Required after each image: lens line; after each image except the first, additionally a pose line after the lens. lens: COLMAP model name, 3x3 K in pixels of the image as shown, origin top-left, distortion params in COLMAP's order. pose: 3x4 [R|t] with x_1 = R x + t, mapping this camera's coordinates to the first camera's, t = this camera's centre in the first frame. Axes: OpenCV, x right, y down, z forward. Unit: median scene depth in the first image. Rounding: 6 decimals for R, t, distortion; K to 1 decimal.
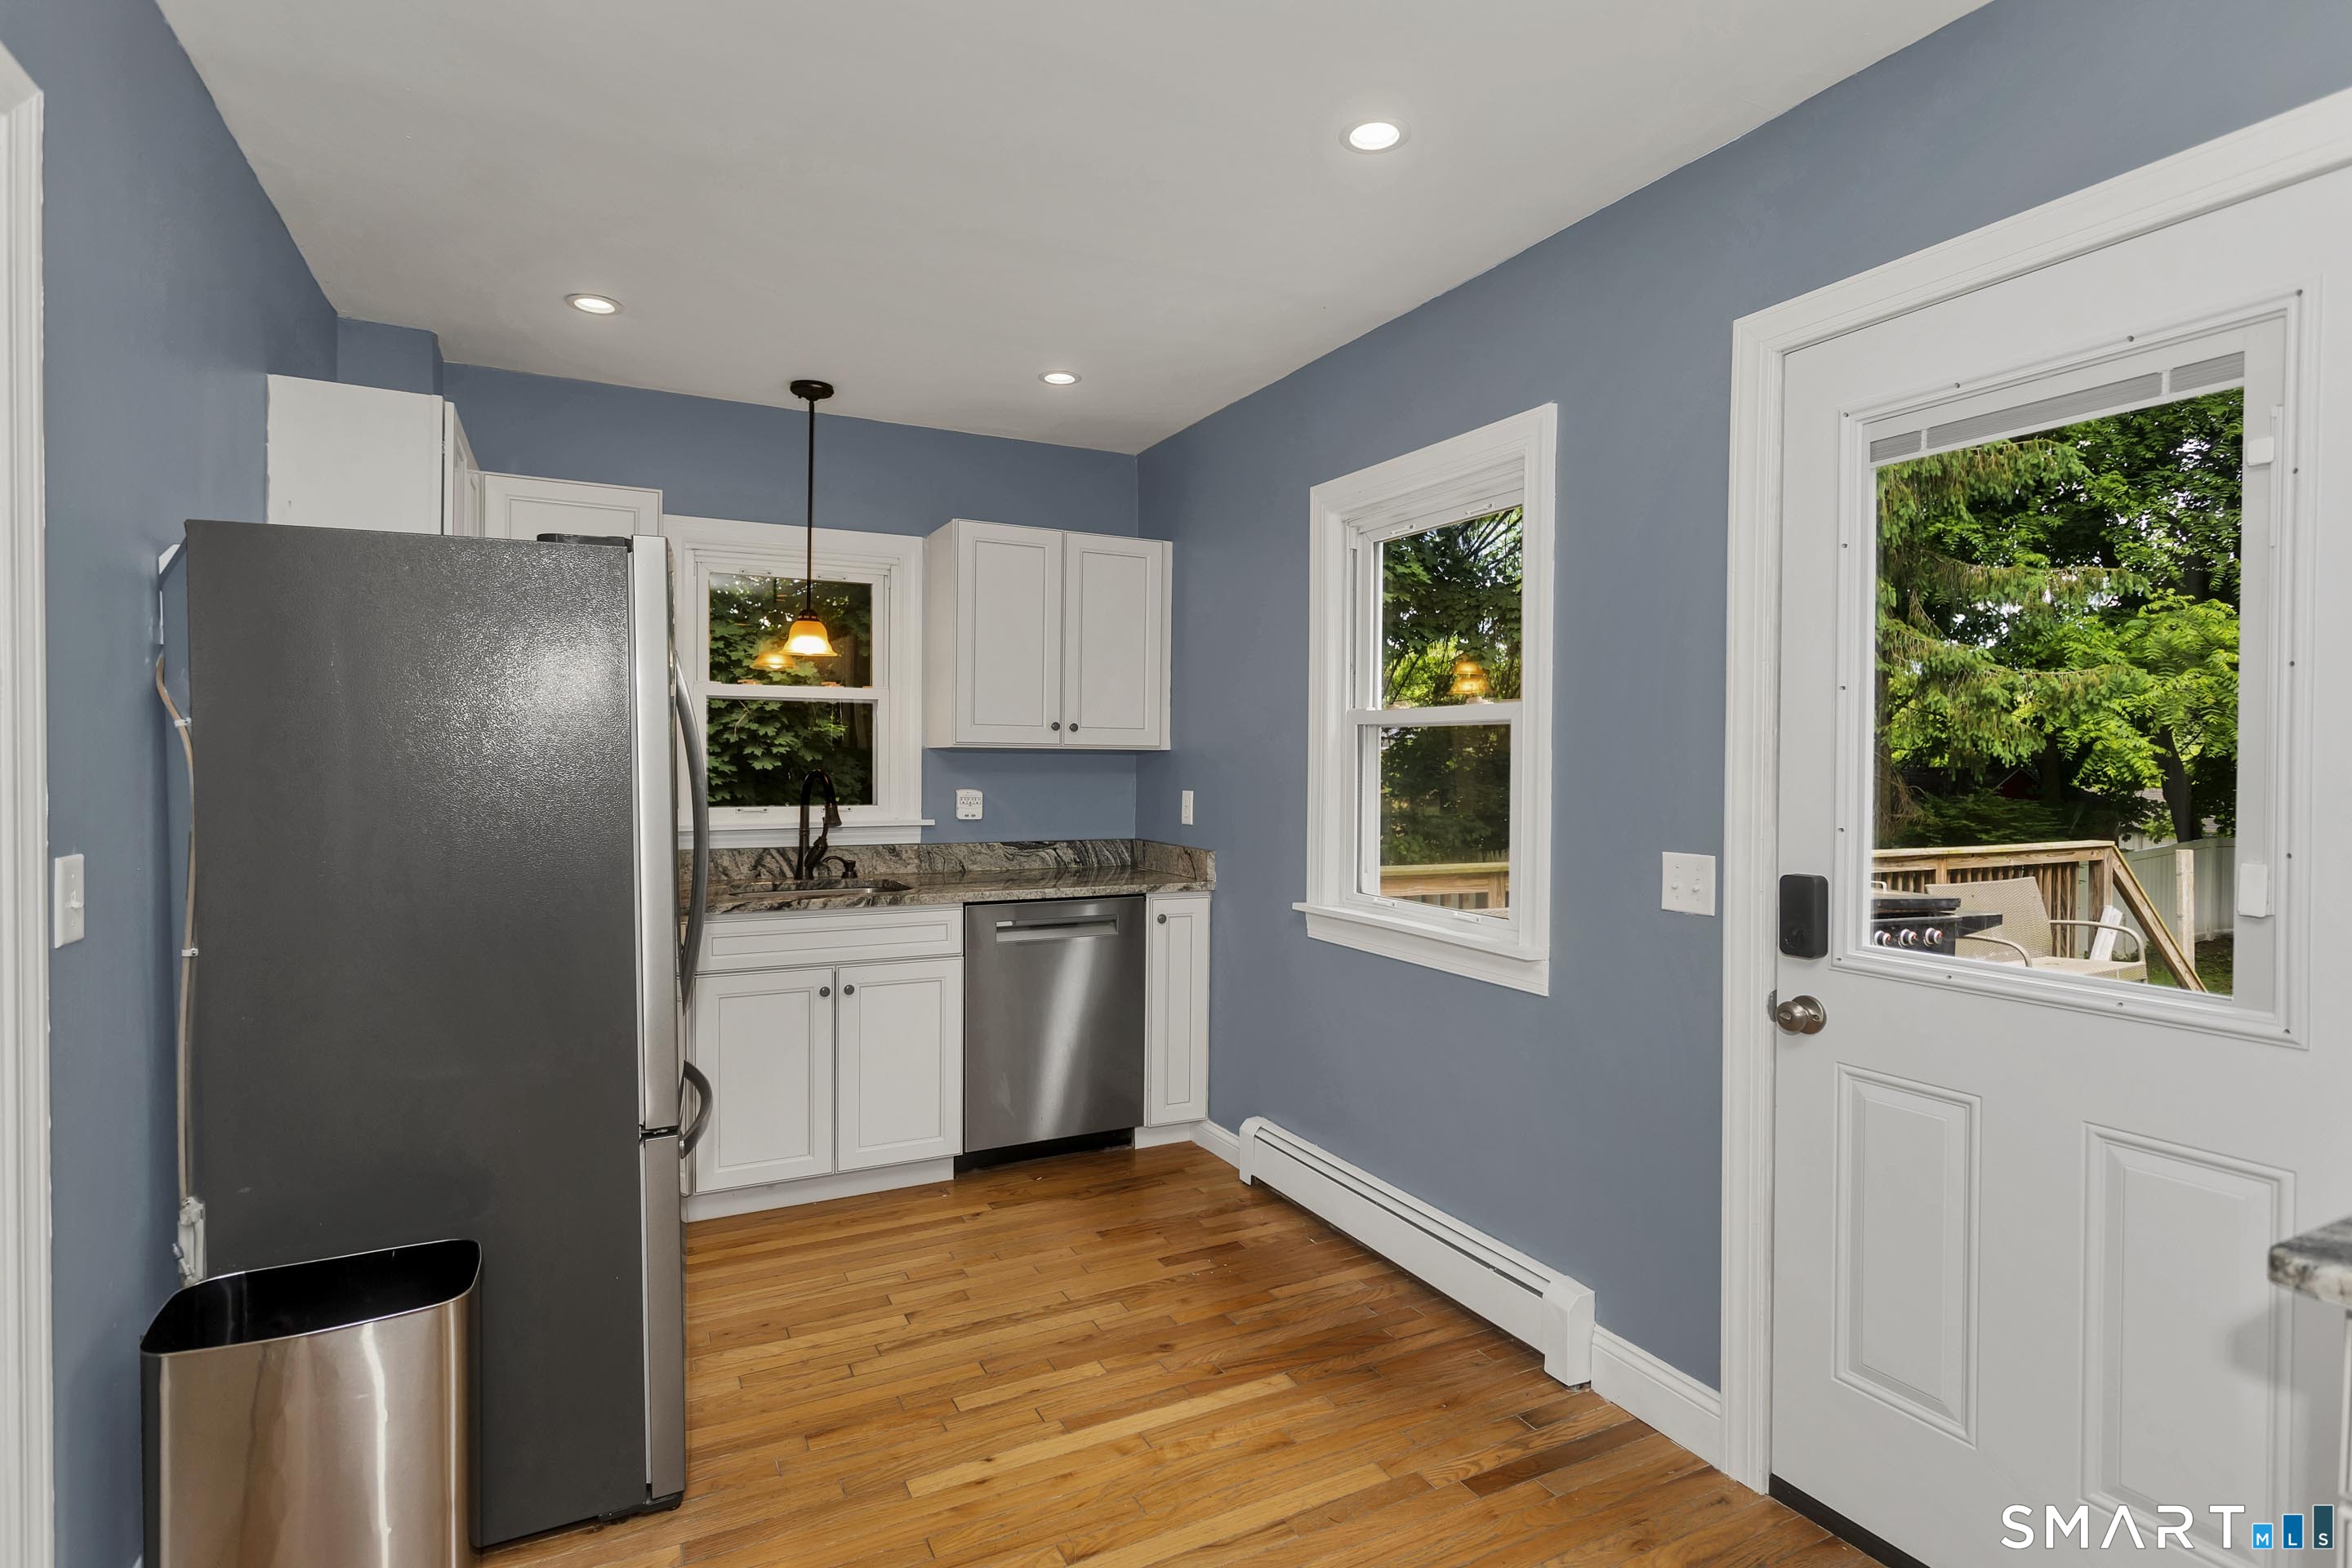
lens RADIAL K [[1129.8, 0, 1221.4], [0, 1129.8, 779.6], [0, 0, 1]] dist [-0.013264, 0.003826]
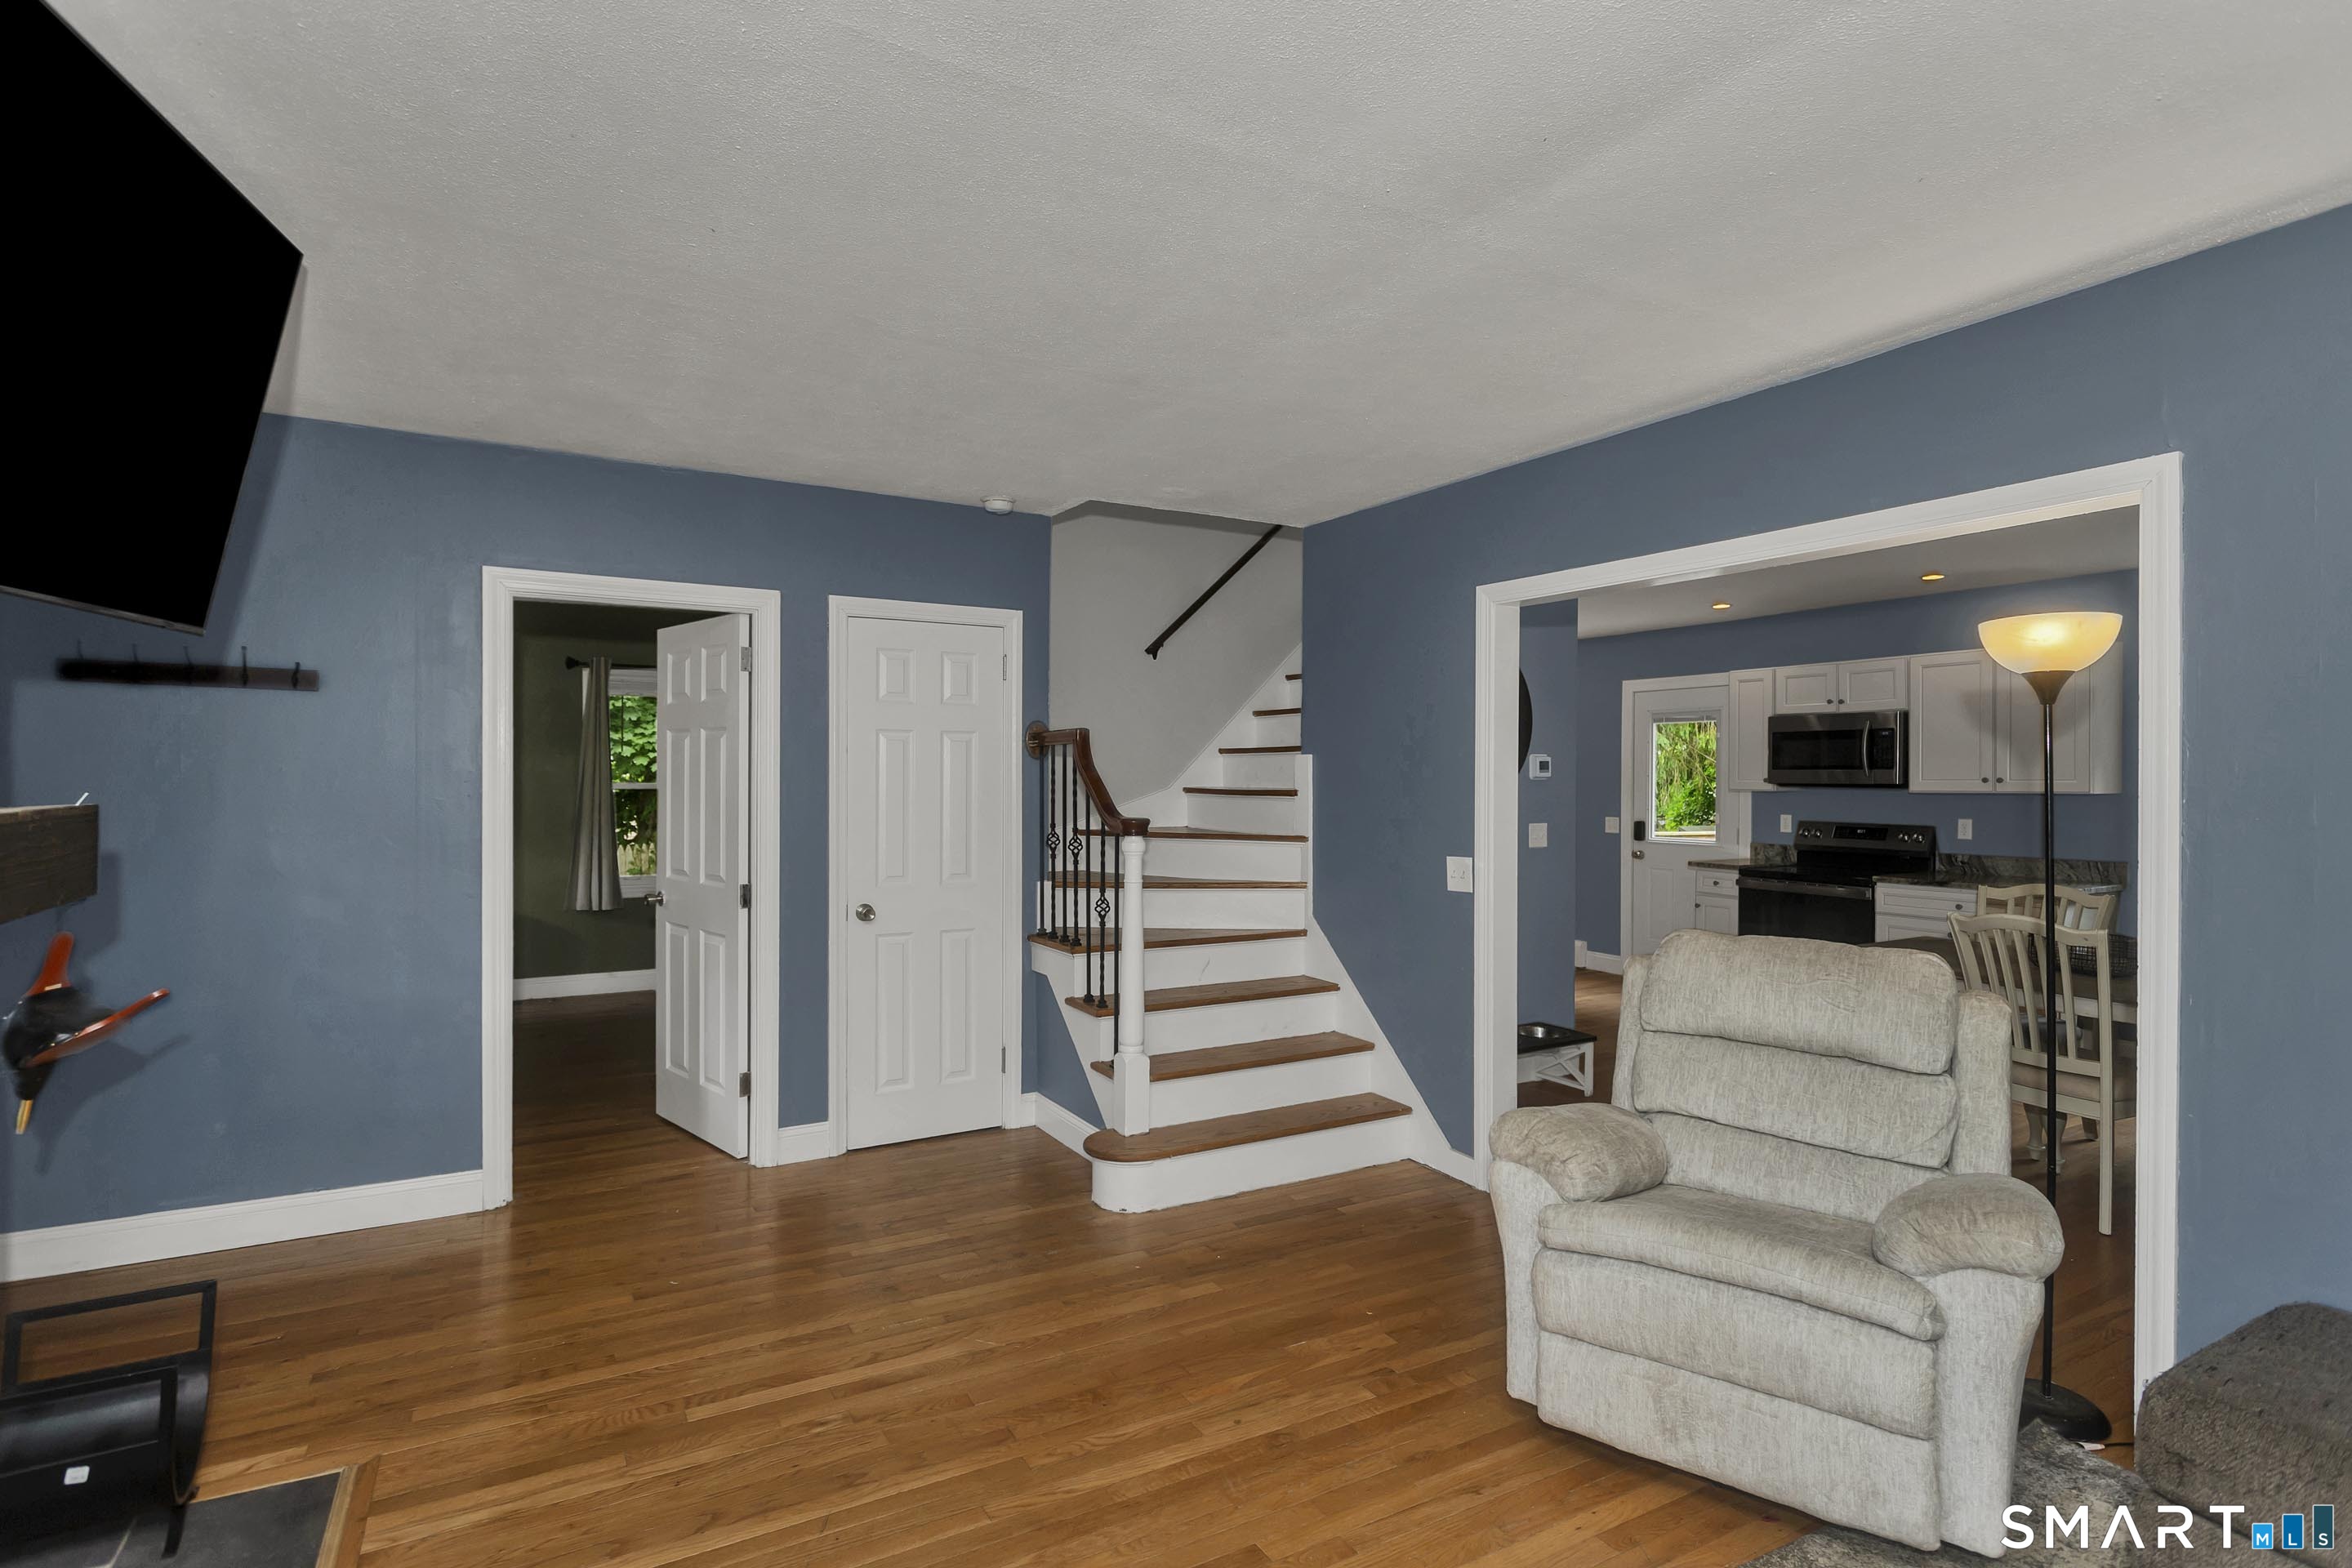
lens RADIAL K [[1129.8, 0, 1181.8], [0, 1129.8, 782.2], [0, 0, 1]] dist [-0.013264, 0.003826]
pose [[0.999373, -0.006326, 0.034832, -0.773411], [0.006447, 0.999974, -0.003341, -0.031323], [-0.034810, 0.003564, 0.999388, -1.825802]]
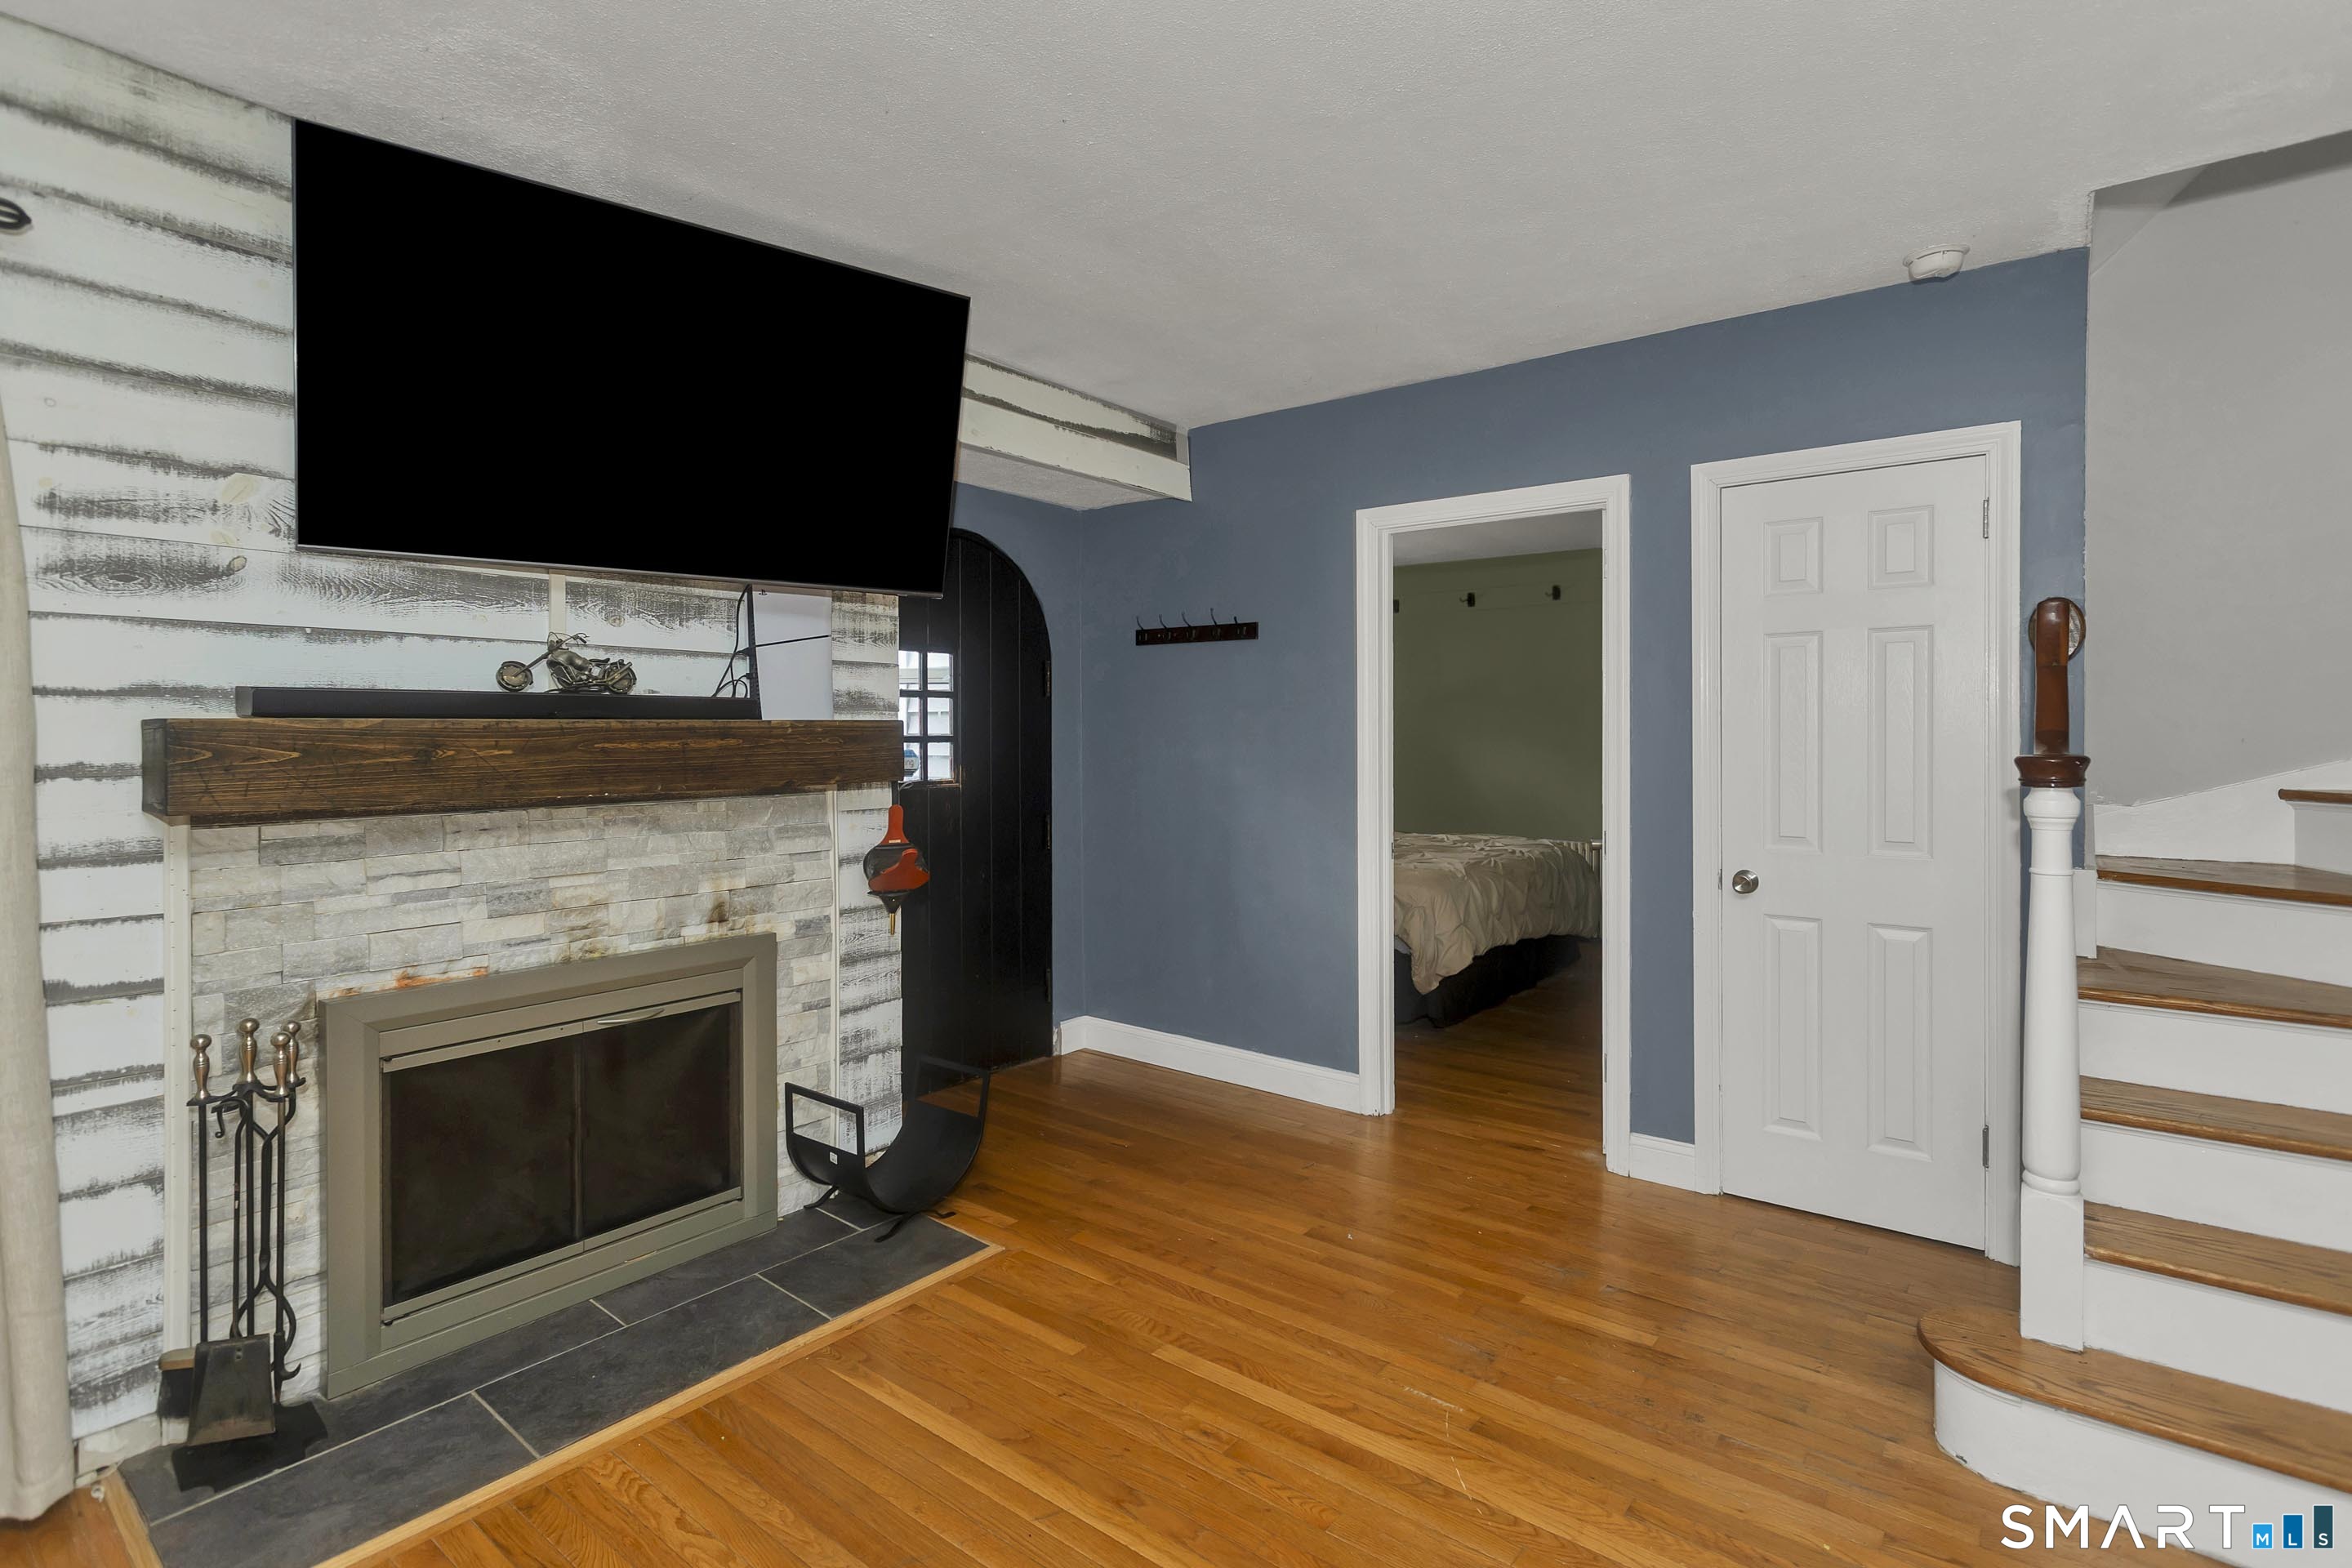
lens RADIAL K [[1129.8, 0, 1140.1], [0, 1129.8, 747.0], [0, 0, 1]] dist [-0.013264, 0.003826]
pose [[0.403542, 0.001607, -0.914960, -0.407858], [0.000463, 0.999998, 0.001961, -0.004942], [0.914961, -0.001215, 0.403540, -1.358514]]
